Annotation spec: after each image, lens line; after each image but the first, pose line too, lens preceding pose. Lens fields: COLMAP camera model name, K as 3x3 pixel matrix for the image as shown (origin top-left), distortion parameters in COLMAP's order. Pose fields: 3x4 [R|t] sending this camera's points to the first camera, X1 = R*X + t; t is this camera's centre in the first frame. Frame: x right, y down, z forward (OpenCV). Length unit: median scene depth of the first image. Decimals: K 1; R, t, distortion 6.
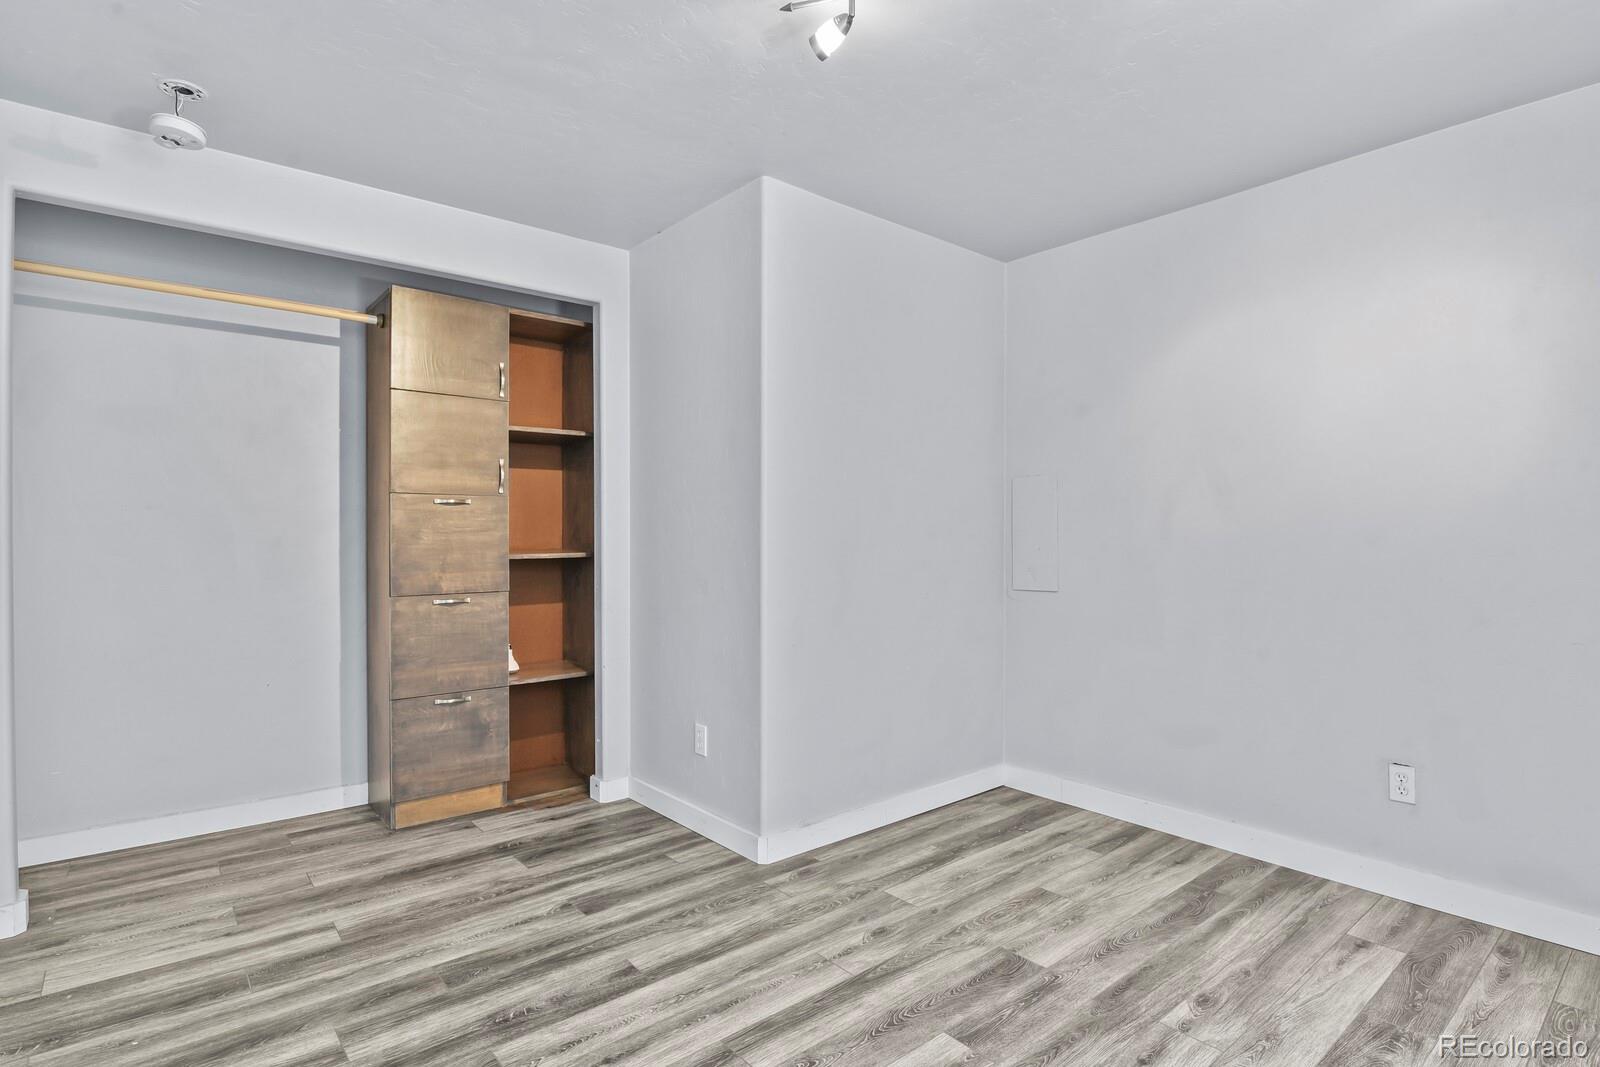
lens RADIAL K [[776.6, 0, 790.5], [0, 776.6, 531.5], [0, 0, 1]] dist [-0.012208, -0.003654]
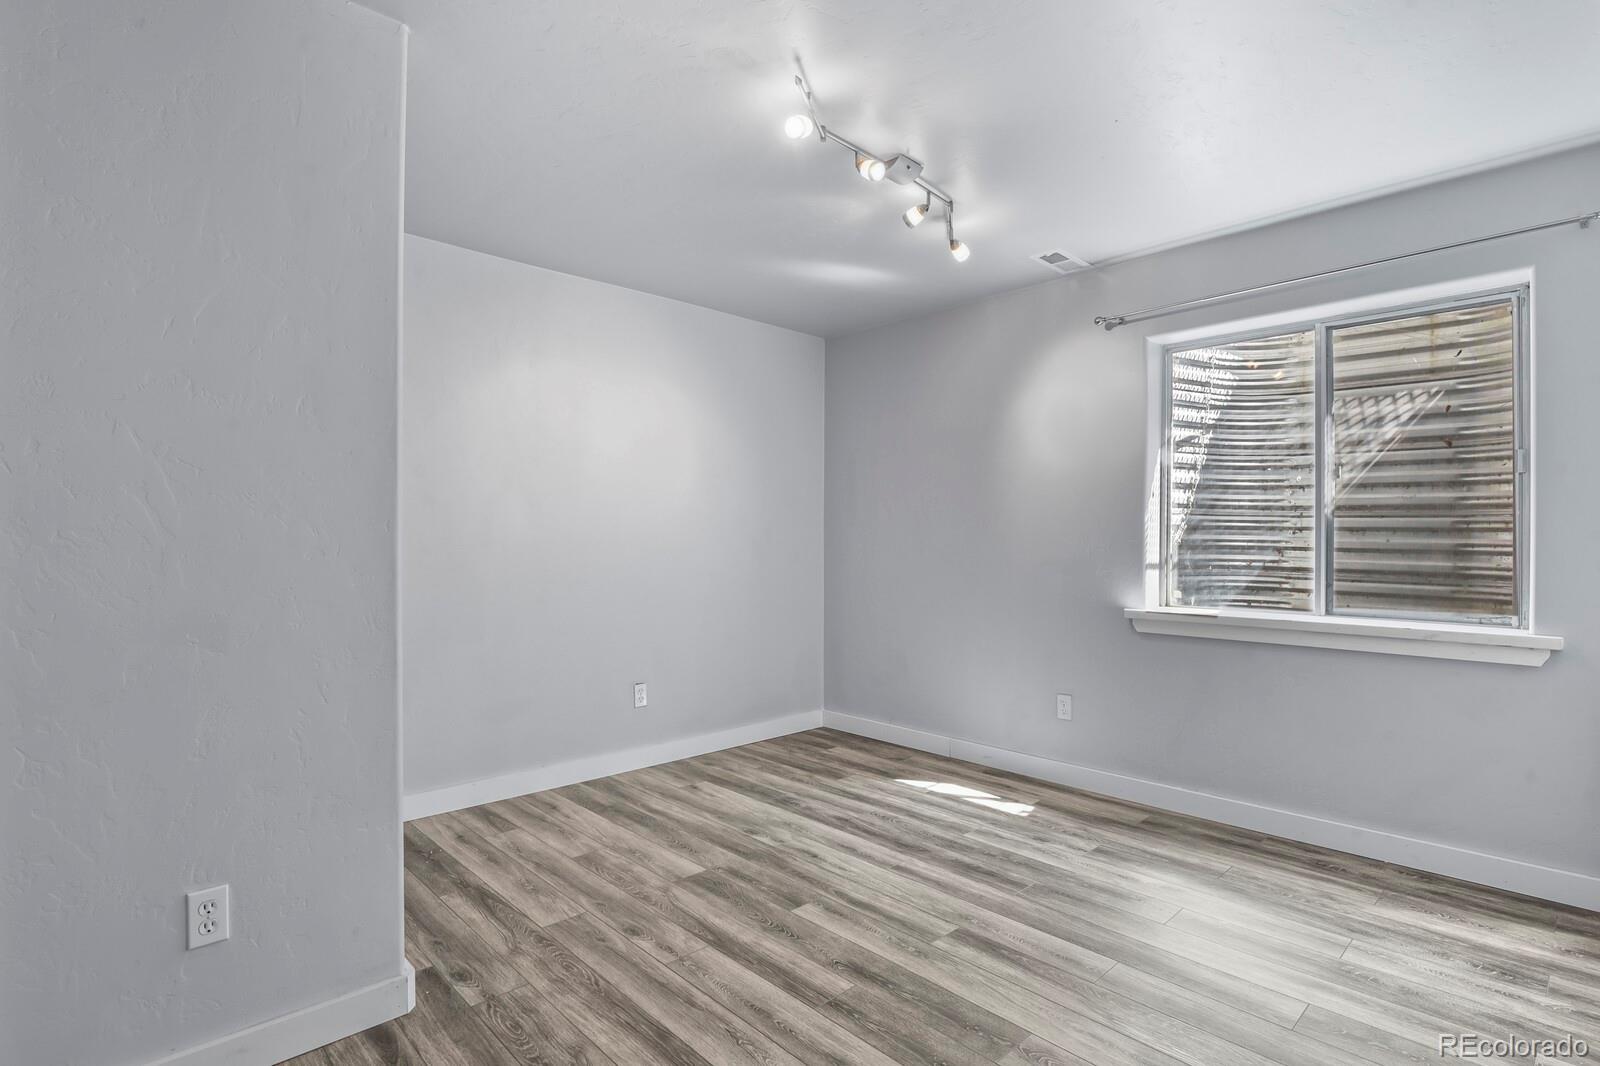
lens RADIAL K [[776.6, 0, 791.1], [0, 776.6, 538.2], [0, 0, 1]] dist [-0.012208, -0.003654]
pose [[-0.038621, -0.001201, 0.999253, -0.834640], [-0.005661, 0.999983, 0.000983, 0.001340], [-0.999238, -0.005619, -0.038627, 0.771801]]
